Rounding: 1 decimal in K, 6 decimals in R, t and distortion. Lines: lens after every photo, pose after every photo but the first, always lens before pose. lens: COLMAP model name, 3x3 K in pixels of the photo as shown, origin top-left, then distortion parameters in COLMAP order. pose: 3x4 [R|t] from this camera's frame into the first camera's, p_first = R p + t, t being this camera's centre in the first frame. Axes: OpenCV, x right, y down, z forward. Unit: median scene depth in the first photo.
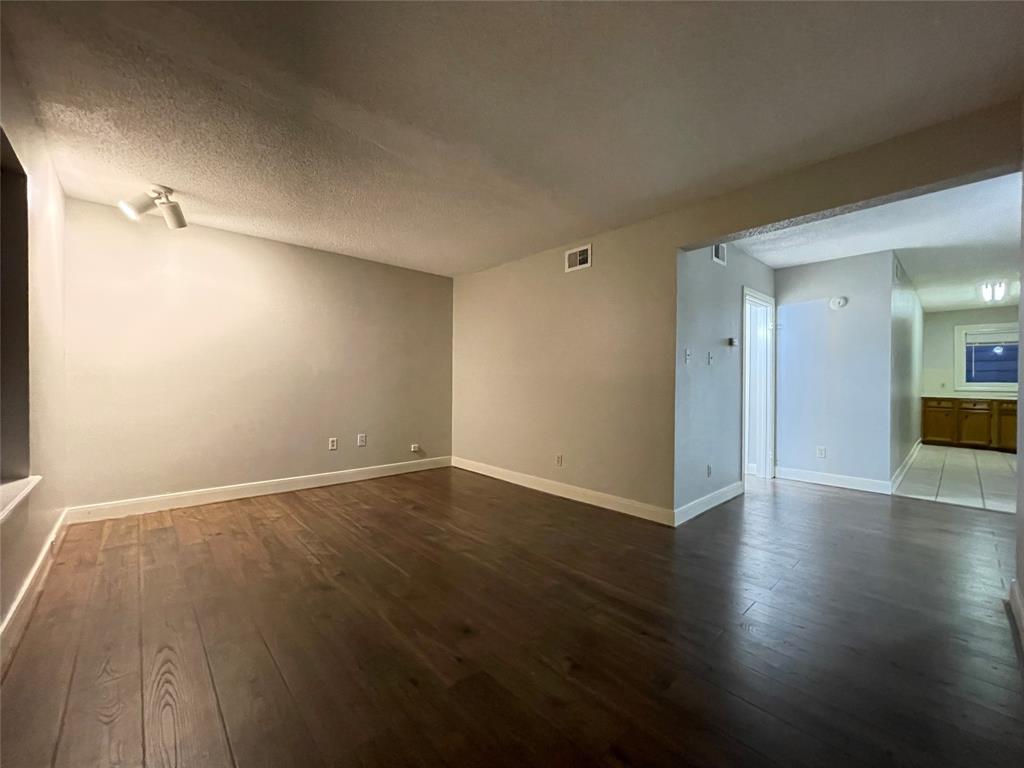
lens RADIAL K [[412.6, 0, 507.7], [0, 412.6, 386.1], [0, 0, 1]] dist [0.002465, 0.000089]
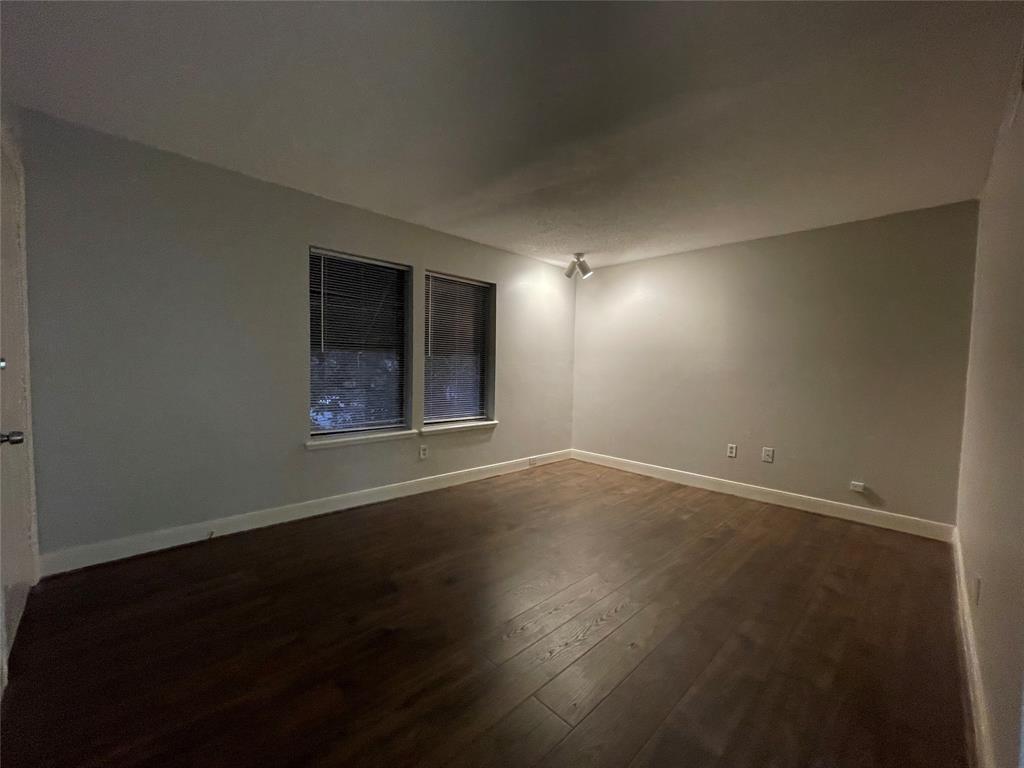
lens RADIAL K [[412.6, 0, 507.7], [0, 412.6, 380.1], [0, 0, 1]] dist [0.002465, 0.000089]
pose [[0.036327, 0.023573, -0.999062, 0.614120], [-0.031655, 0.999247, 0.022427, -0.028454], [0.998838, 0.030810, 0.037046, 0.594620]]
